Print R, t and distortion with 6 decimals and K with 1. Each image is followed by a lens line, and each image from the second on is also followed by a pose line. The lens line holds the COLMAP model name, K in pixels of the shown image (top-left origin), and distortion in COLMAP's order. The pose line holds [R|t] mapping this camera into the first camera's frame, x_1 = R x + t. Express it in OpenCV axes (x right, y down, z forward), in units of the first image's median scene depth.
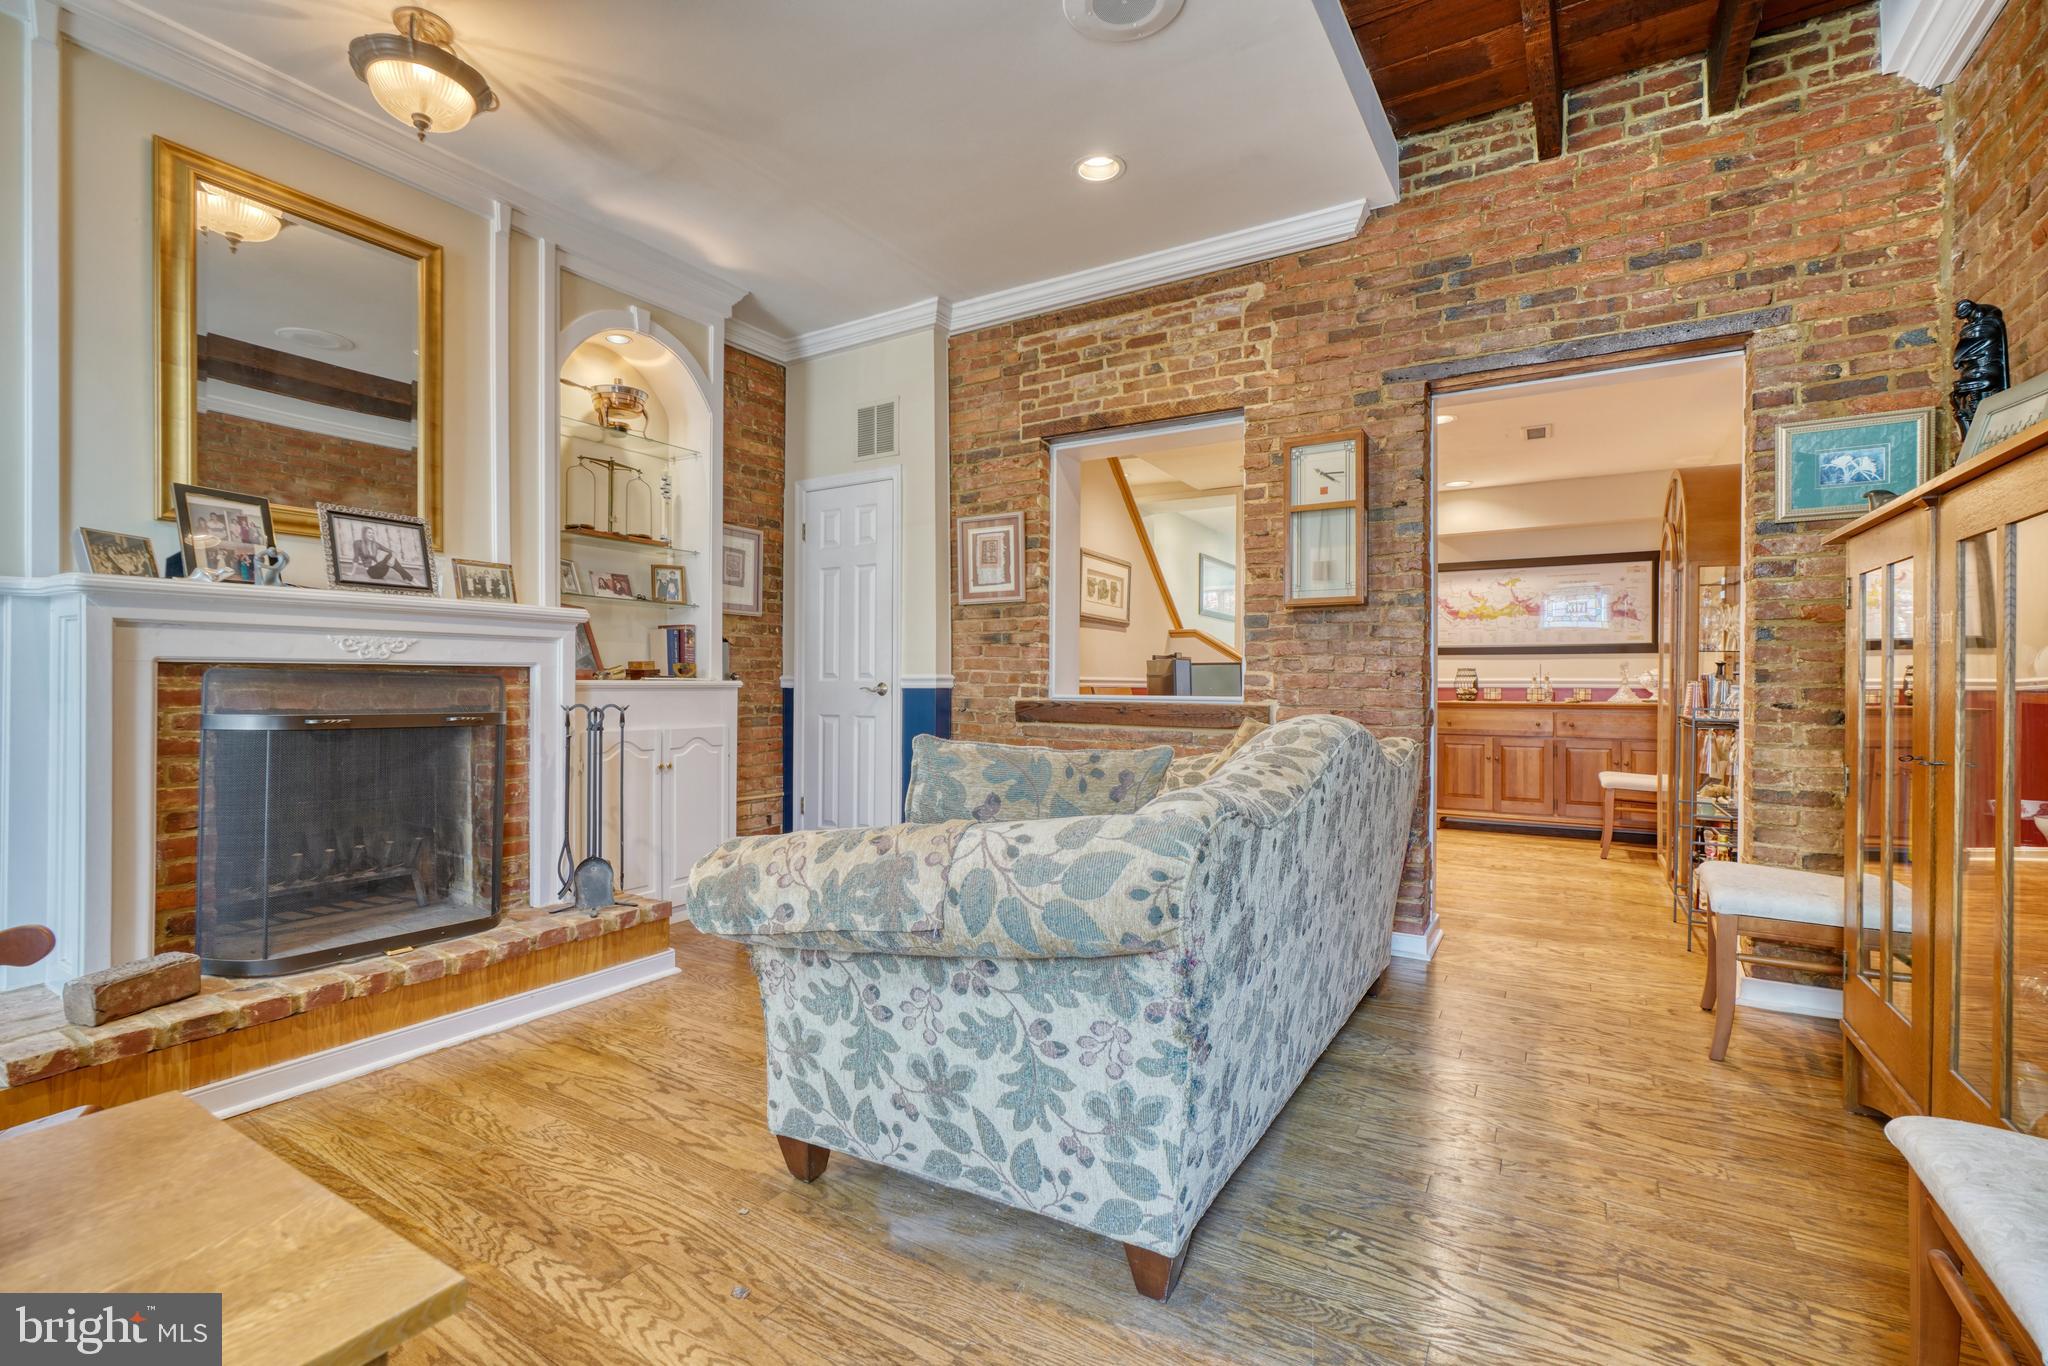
lens RADIAL K [[909.8, 0, 1018.0], [0, 909.8, 682.7], [0, 0, 1]] dist [-0.009748, 0.004777]
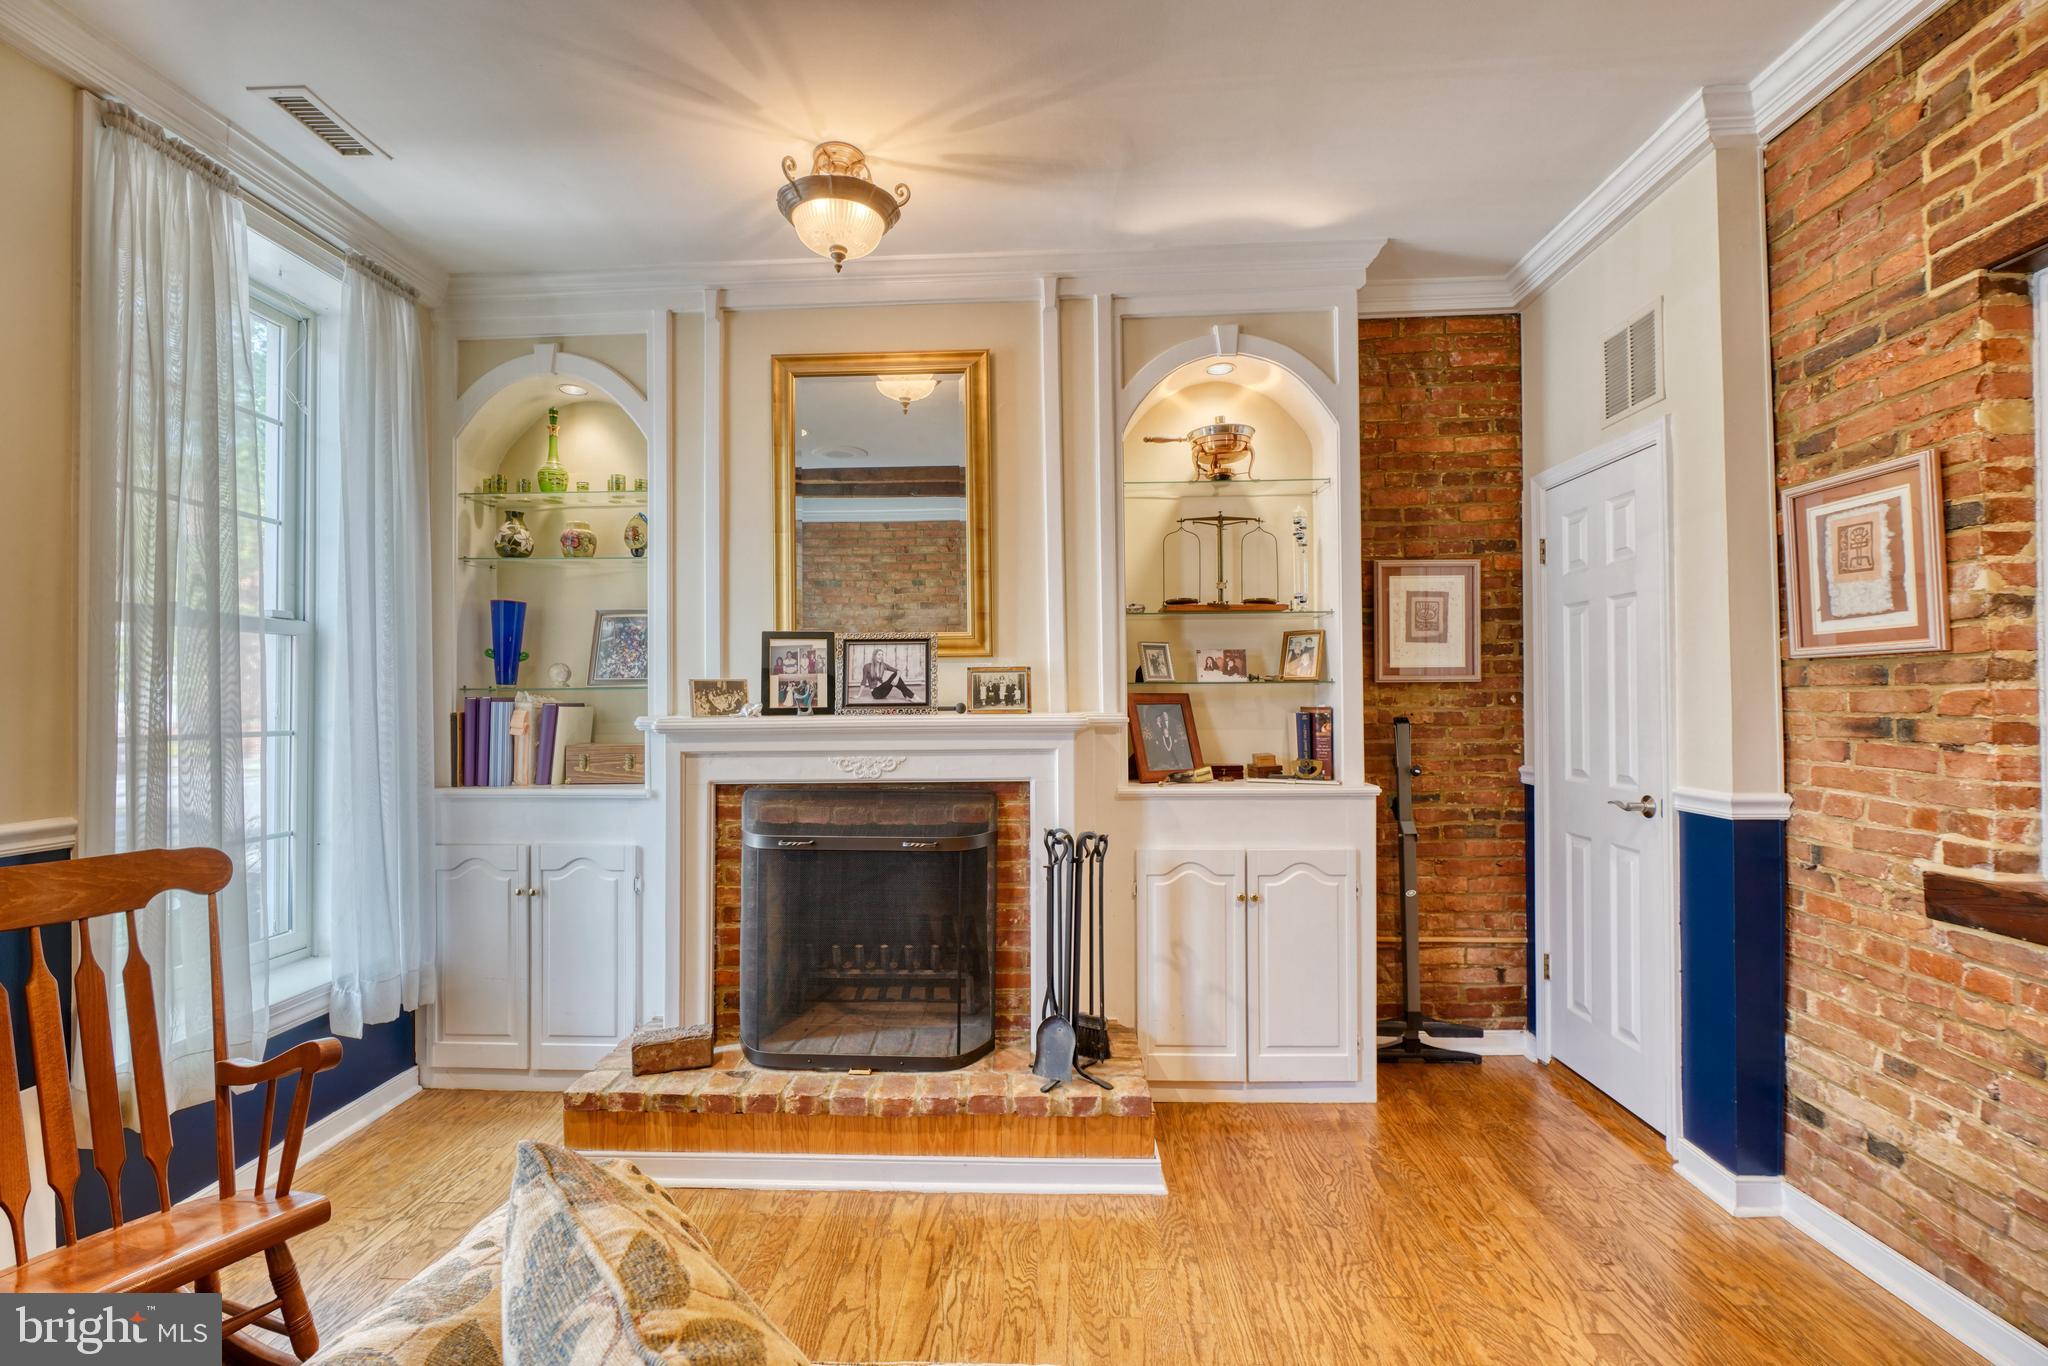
lens RADIAL K [[909.8, 0, 1019.2], [0, 909.8, 684.3], [0, 0, 1]] dist [-0.009748, 0.004777]
pose [[0.482038, -0.018900, -0.875946, 0.184331], [0.008737, 0.999821, -0.016765, -0.072297], [0.876107, 0.000428, 0.482117, 0.408399]]
